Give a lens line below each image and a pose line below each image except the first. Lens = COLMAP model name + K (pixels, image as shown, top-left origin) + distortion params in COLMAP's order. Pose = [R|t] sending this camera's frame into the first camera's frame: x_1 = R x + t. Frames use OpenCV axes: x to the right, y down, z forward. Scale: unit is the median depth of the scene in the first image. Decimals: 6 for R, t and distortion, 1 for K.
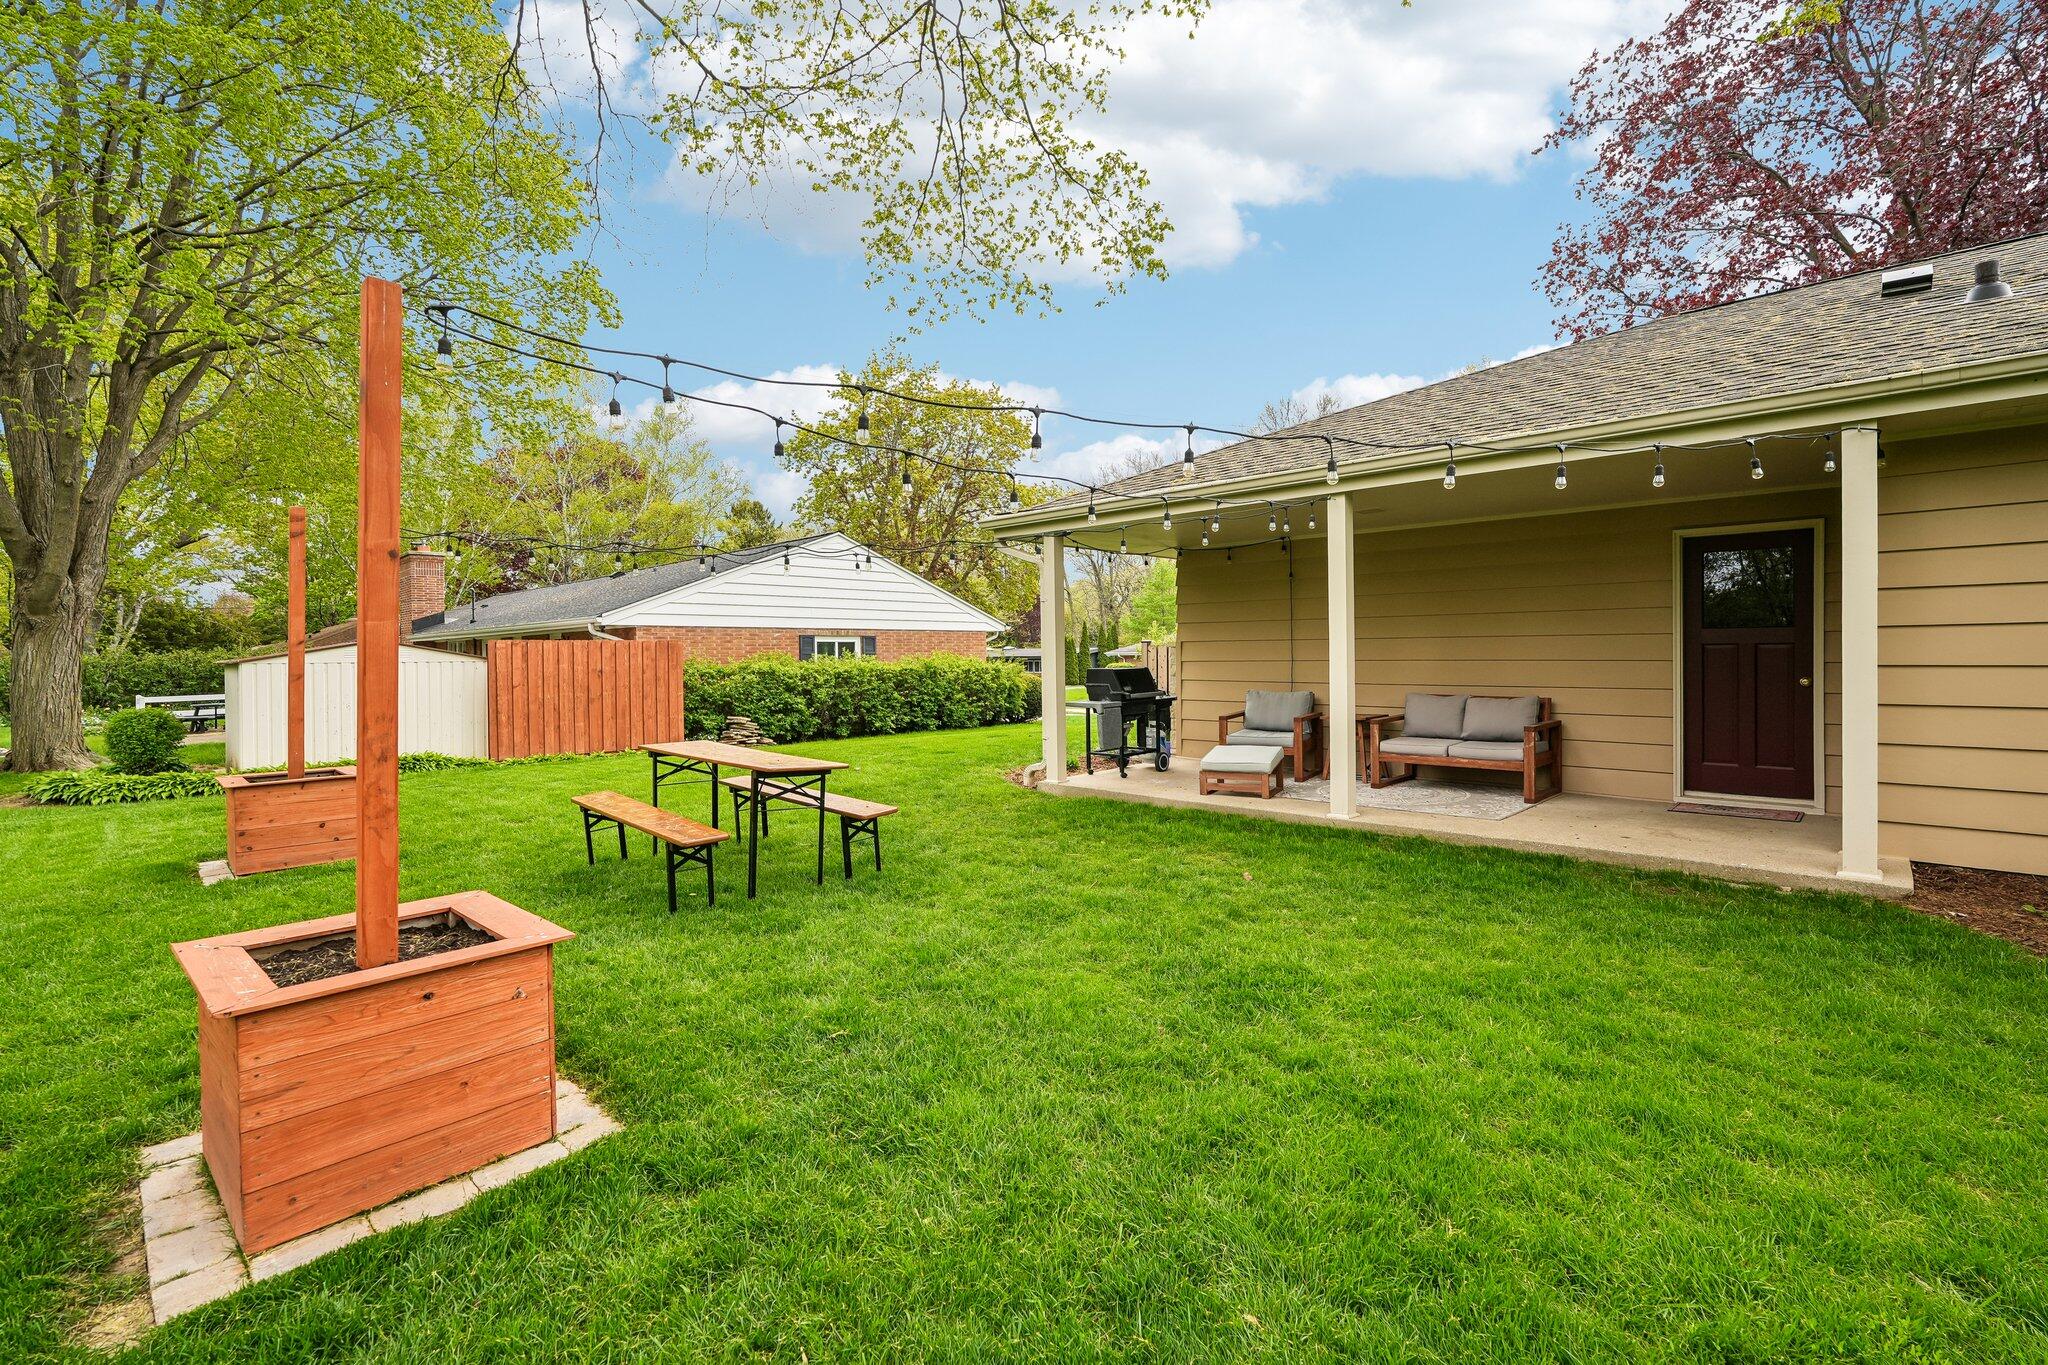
lens RADIAL K [[908.7, 0, 1024.0], [0, 908.7, 682.5], [0, 0, 1]] dist [-0.000536, -0.000060]
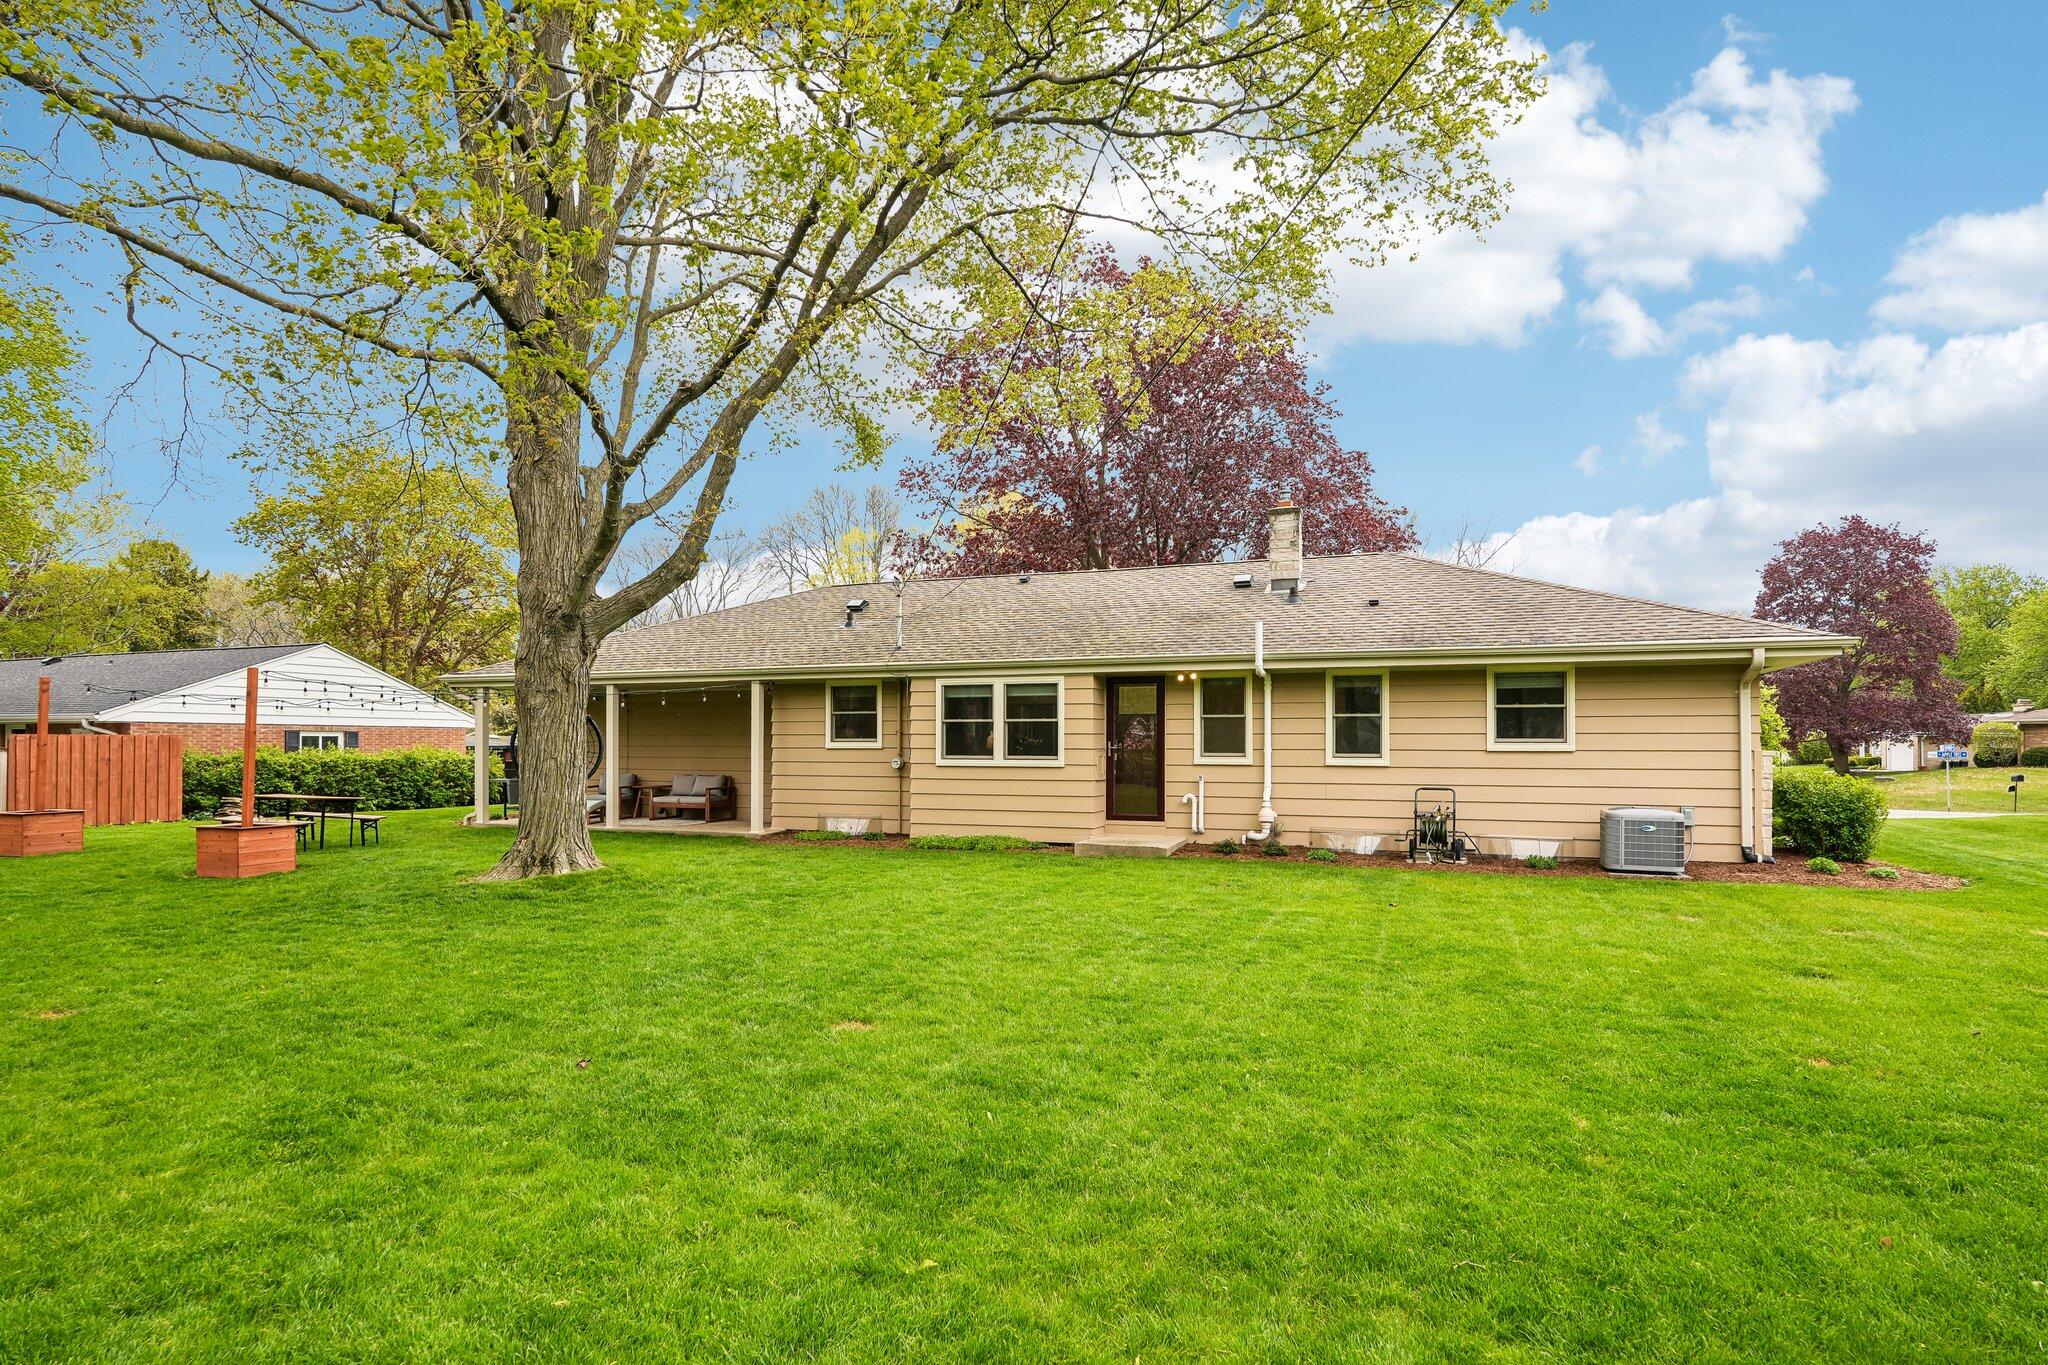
lens RADIAL K [[1107.2, 0, 1023.6], [0, 1107.2, 744.9], [0, 0, 1]] dist [-0.001581, -0.000139]
pose [[0.922278, 0.013171, 0.386304, 0.090116], [-0.001722, 0.999549, -0.029967, 0.009059], [-0.386524, 0.026973, 0.921885, -0.752592]]
